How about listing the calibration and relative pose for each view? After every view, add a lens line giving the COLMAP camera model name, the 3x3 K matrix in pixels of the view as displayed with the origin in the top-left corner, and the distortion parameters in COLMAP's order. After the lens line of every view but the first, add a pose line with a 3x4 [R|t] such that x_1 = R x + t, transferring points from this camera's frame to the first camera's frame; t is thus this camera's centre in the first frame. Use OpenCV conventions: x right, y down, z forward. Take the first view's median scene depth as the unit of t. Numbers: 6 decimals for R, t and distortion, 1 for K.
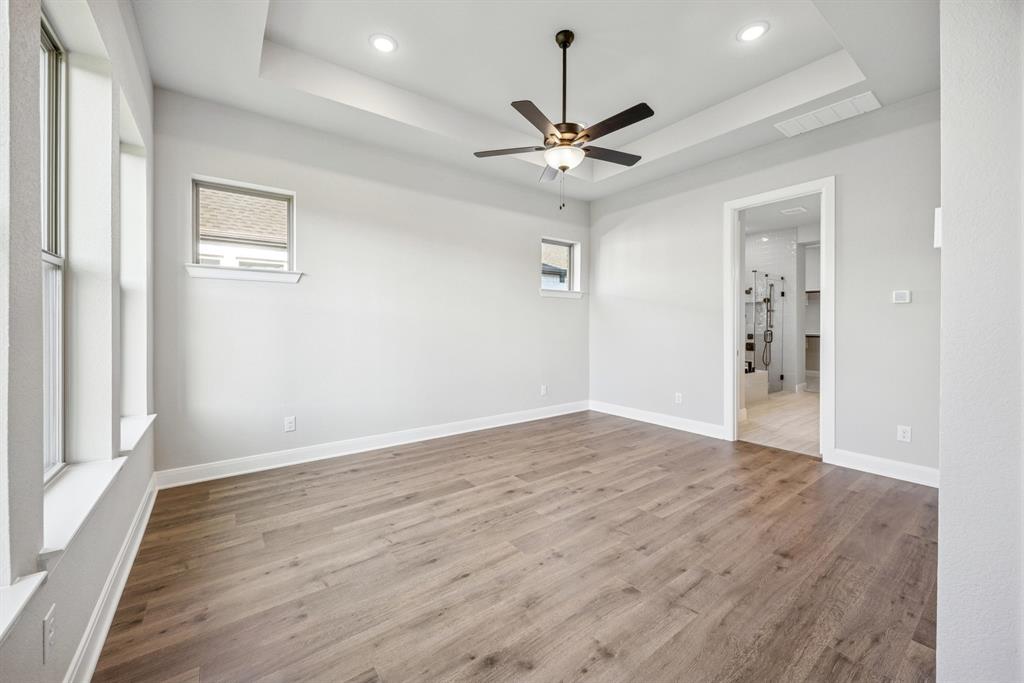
lens RADIAL K [[396.5, 0, 515.7], [0, 396.5, 327.2], [0, 0, 1]] dist [-0.001948, -0.000090]
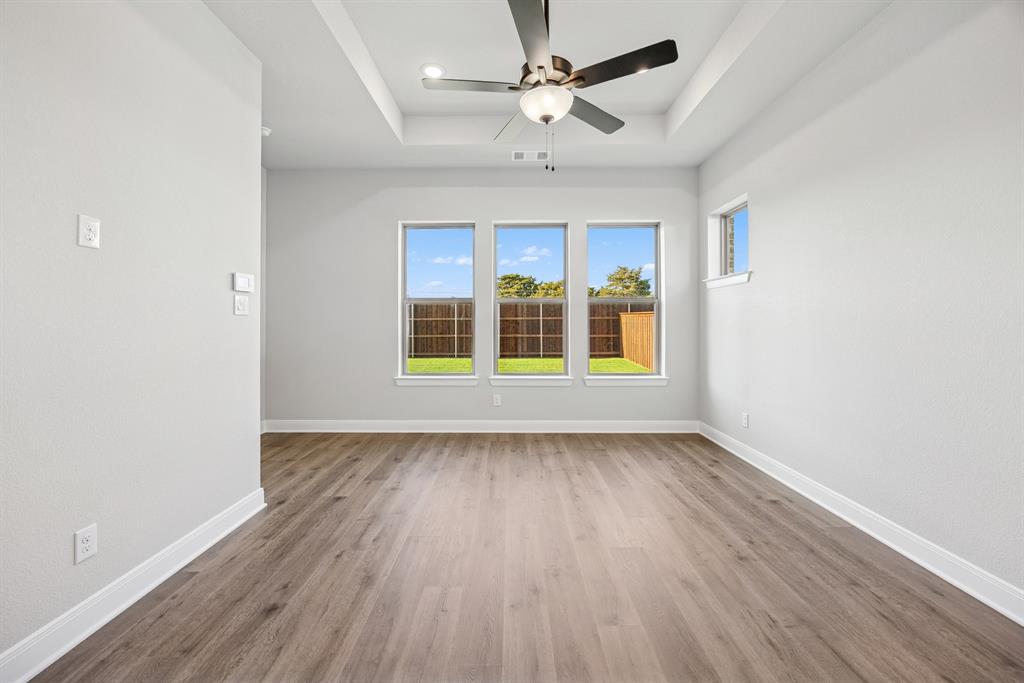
lens RADIAL K [[396.5, 0, 515.7], [0, 396.5, 327.2], [0, 0, 1]] dist [-0.001948, -0.000090]
pose [[-0.597691, 0.010657, -0.801655, 0.822980], [-0.003244, 0.999871, 0.015711, -0.018397], [0.801720, 0.011991, -0.597580, 1.509605]]
